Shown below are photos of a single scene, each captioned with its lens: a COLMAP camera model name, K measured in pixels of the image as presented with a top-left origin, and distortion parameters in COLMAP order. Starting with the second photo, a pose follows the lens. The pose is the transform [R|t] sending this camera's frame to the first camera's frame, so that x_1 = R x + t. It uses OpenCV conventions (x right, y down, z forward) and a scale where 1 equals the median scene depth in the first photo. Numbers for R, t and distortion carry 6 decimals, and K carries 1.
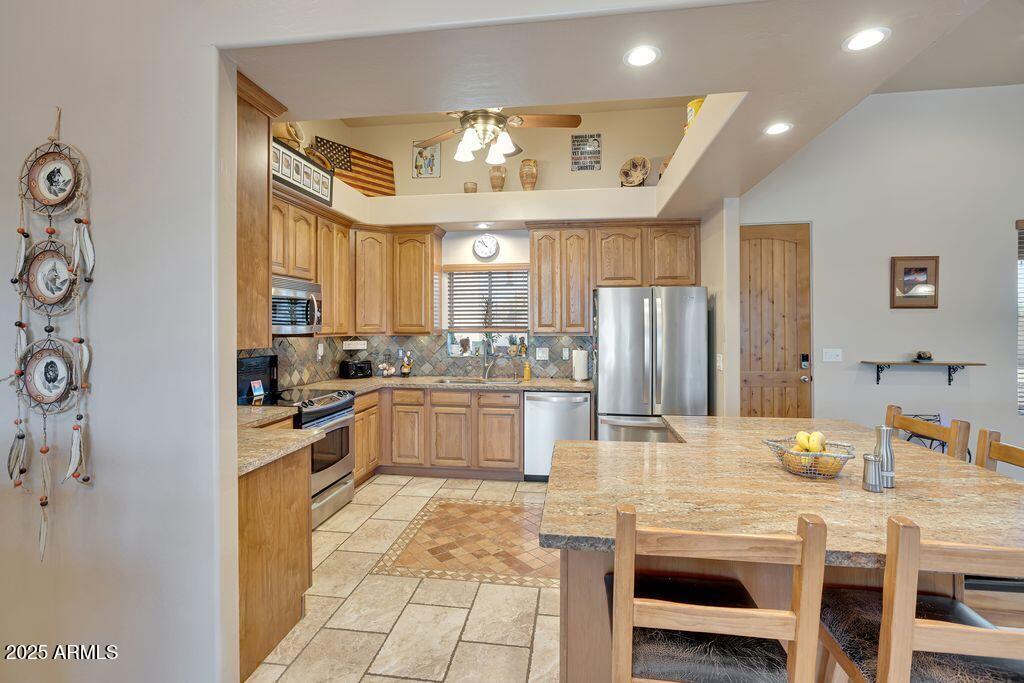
lens RADIAL K [[475.9, 0, 509.3], [0, 475.9, 321.9], [0, 0, 1]] dist [-0.036006, 0.024159]
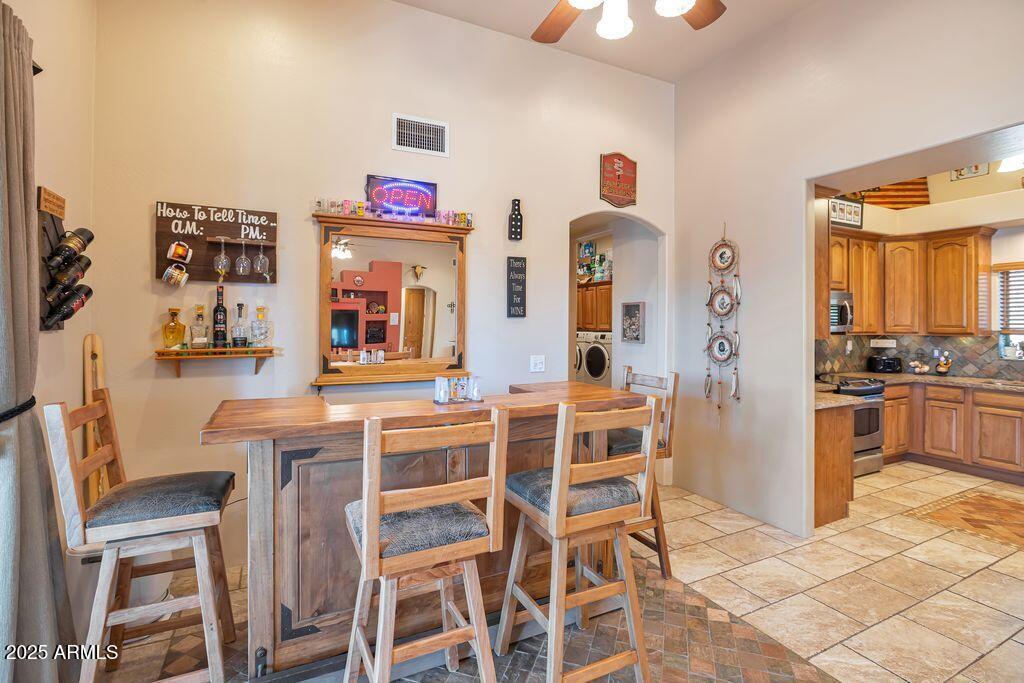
lens RADIAL K [[475.5, 0, 511.1], [0, 475.5, 322.9], [0, 0, 1]] dist [-0.032644, 0.012094]
pose [[0.564162, 0.003853, -0.825655, 0.102122], [-0.000009, 0.999989, 0.004661, -0.004964], [0.825664, -0.002622, 0.564156, -0.392747]]
